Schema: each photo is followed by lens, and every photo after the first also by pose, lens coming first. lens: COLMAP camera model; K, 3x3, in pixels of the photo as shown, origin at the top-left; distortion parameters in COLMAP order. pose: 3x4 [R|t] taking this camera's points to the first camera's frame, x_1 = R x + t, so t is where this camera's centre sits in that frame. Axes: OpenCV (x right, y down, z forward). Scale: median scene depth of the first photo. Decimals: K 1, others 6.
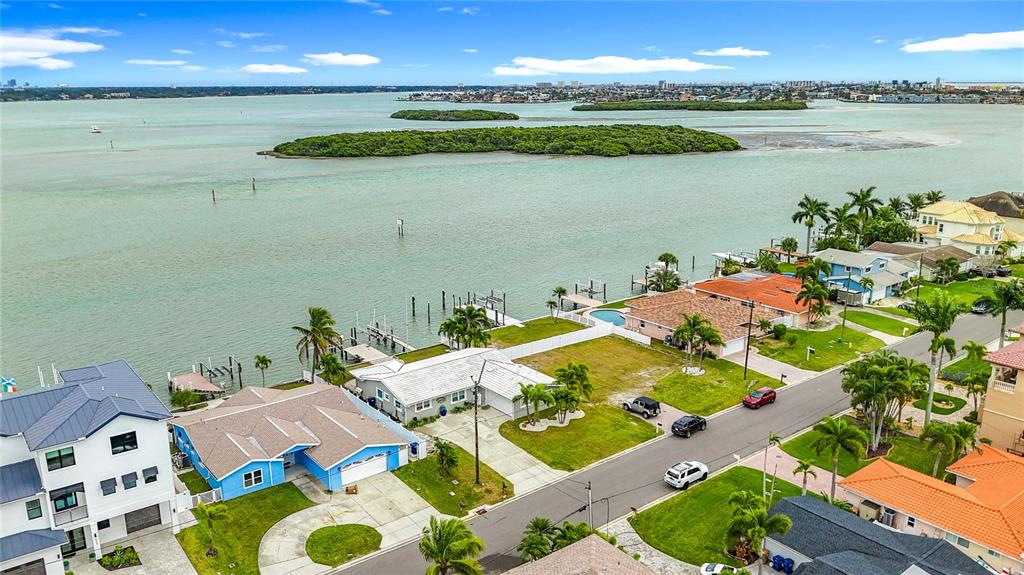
lens RADIAL K [[772.8, 0, 502.8], [0, 772.8, 308.1], [0, 0, 1]] dist [0.004900, -0.004525]
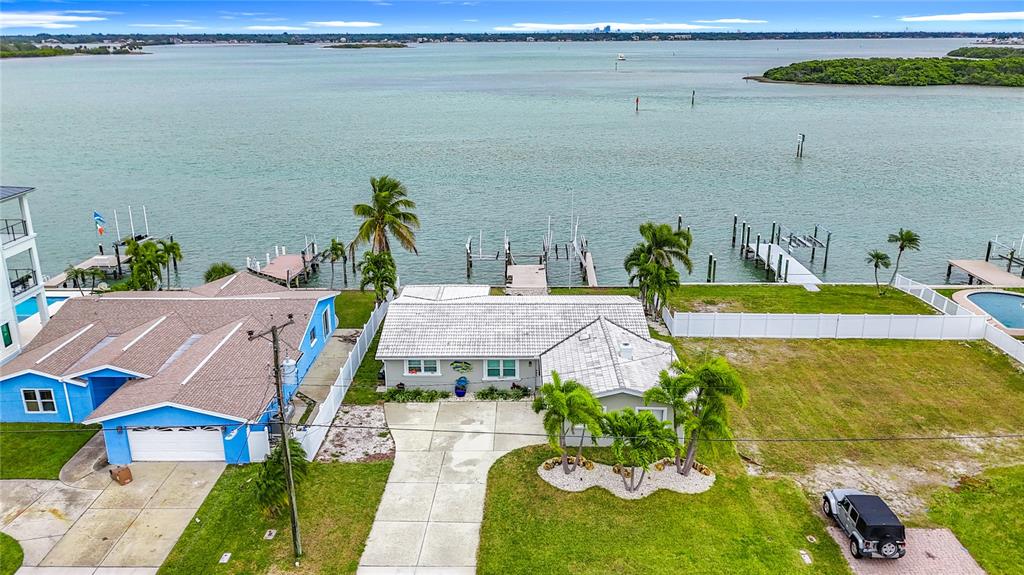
lens RADIAL K [[776.5, 0, 512.0], [0, 776.5, 287.5], [0, 0, 1]] dist [0.055934, -0.093311]
pose [[0.789294, 0.197472, -0.581395, 0.239368], [-0.176566, 0.979875, 0.093113, 0.010593], [0.588081, 0.029161, 0.808276, 0.576667]]
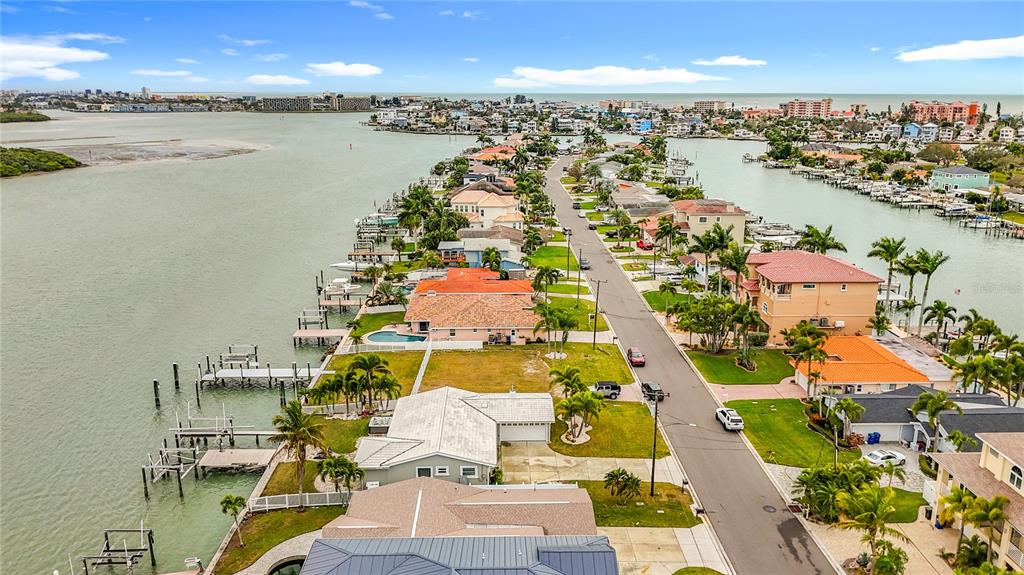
lens RADIAL K [[782.5, 0, 512.0], [0, 782.5, 287.5], [0, 0, 1]] dist [0.040247, -0.071379]
pose [[0.584446, -0.188283, 0.789286, -0.718803], [0.219709, 0.973091, 0.069440, -0.115382], [-0.781121, 0.132829, 0.610087, 0.401797]]
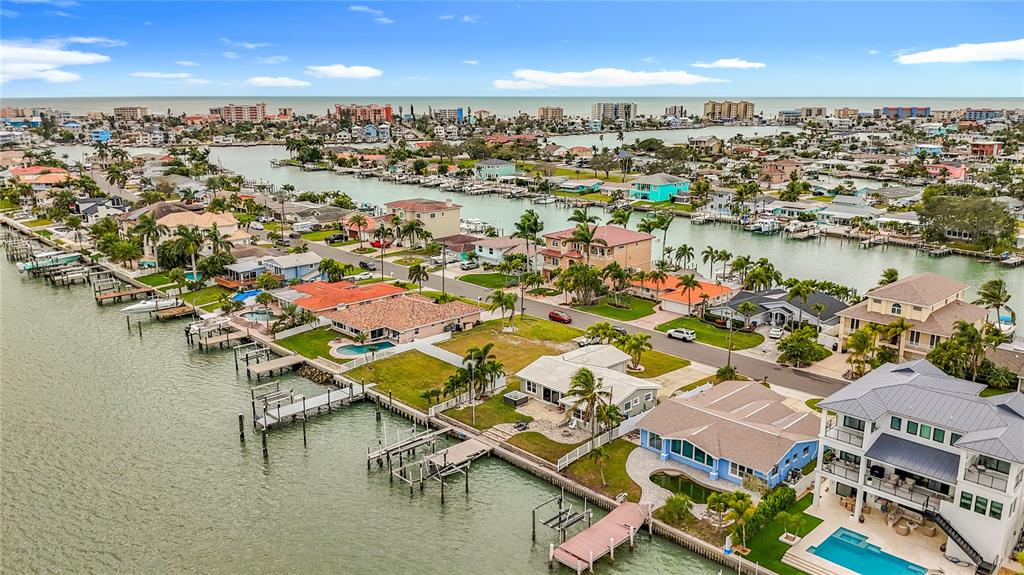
lens RADIAL K [[787.5, 0, 512.0], [0, 787.5, 287.5], [0, 0, 1]] dist [0.041523, -0.098323]
pose [[-0.119762, -0.229239, 0.965974, -1.163741], [0.279341, 0.925889, 0.254359, -0.366853], [-0.952694, 0.300299, -0.046851, 1.155839]]
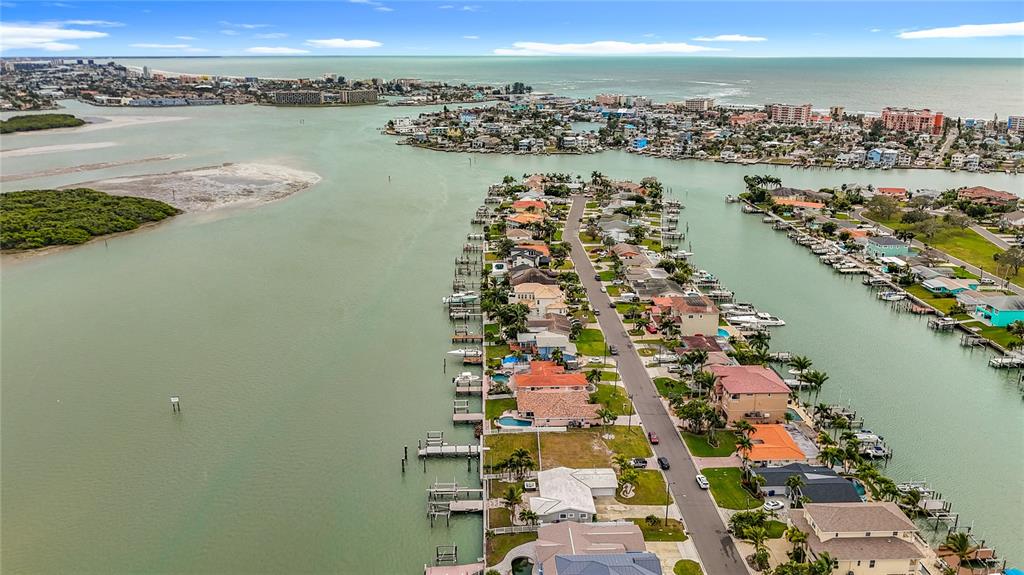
lens RADIAL K [[782.5, 0, 512.0], [0, 782.5, 287.5], [0, 0, 1]] dist [0.040247, -0.071379]
pose [[0.573939, -0.226587, 0.786926, -1.536971], [0.221864, 0.968042, 0.116923, -0.639444], [-0.788270, 0.107484, 0.605869, -0.062658]]
